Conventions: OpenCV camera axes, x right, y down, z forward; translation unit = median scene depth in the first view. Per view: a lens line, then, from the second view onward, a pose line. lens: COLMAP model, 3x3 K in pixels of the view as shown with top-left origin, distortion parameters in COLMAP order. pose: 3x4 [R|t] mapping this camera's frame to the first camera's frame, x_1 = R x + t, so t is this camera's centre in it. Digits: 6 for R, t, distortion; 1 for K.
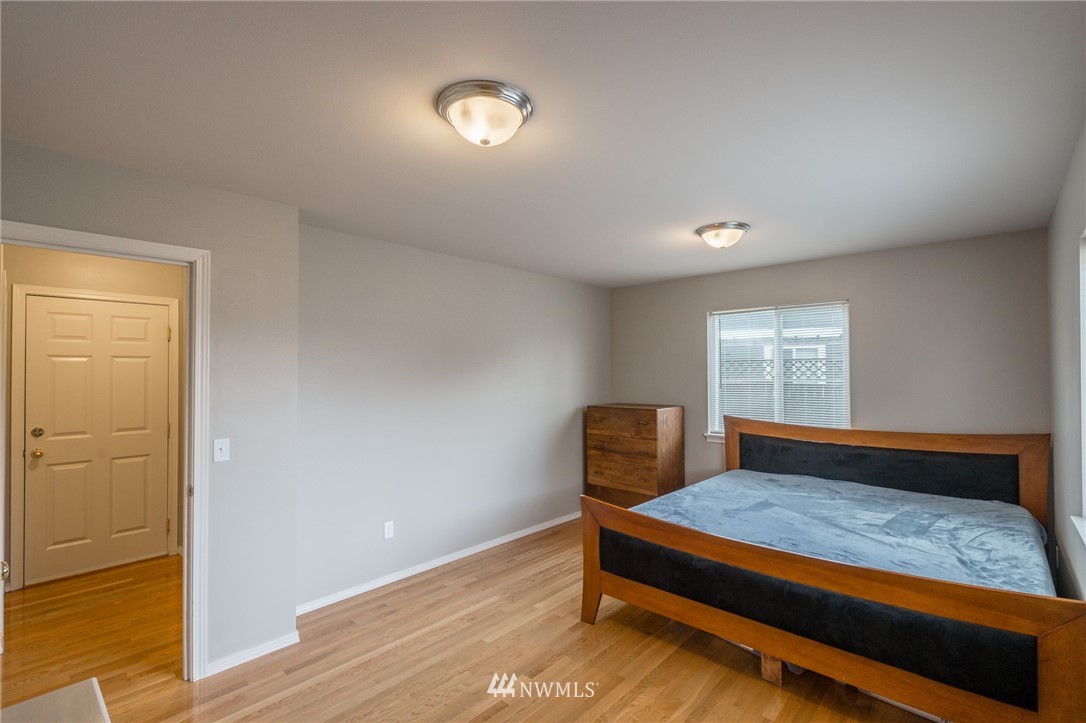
lens RADIAL K [[494.6, 0, 541.6], [0, 494.6, 360.7], [0, 0, 1]] dist [0.009054, 0.000804]
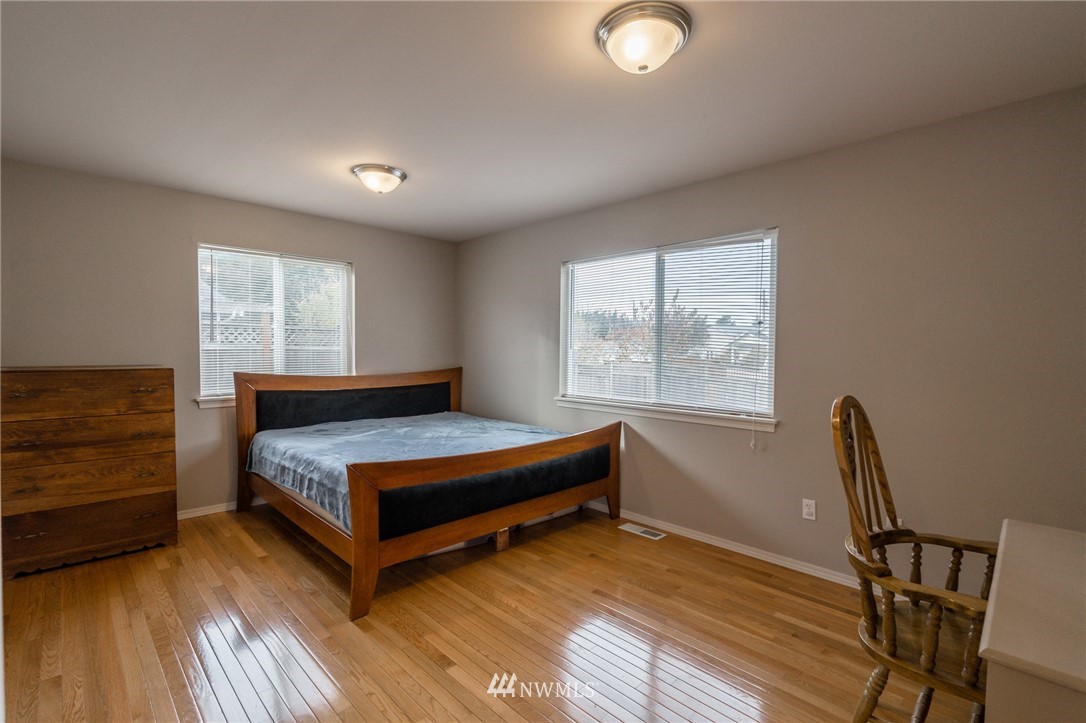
lens RADIAL K [[494.6, 0, 541.1], [0, 494.6, 368.2], [0, 0, 1]] dist [0.009054, 0.000804]
pose [[0.051088, -0.032717, 0.998158, -0.459994], [-0.033258, 0.998853, 0.034442, 0.059474], [-0.998140, -0.034956, 0.049942, 0.461385]]
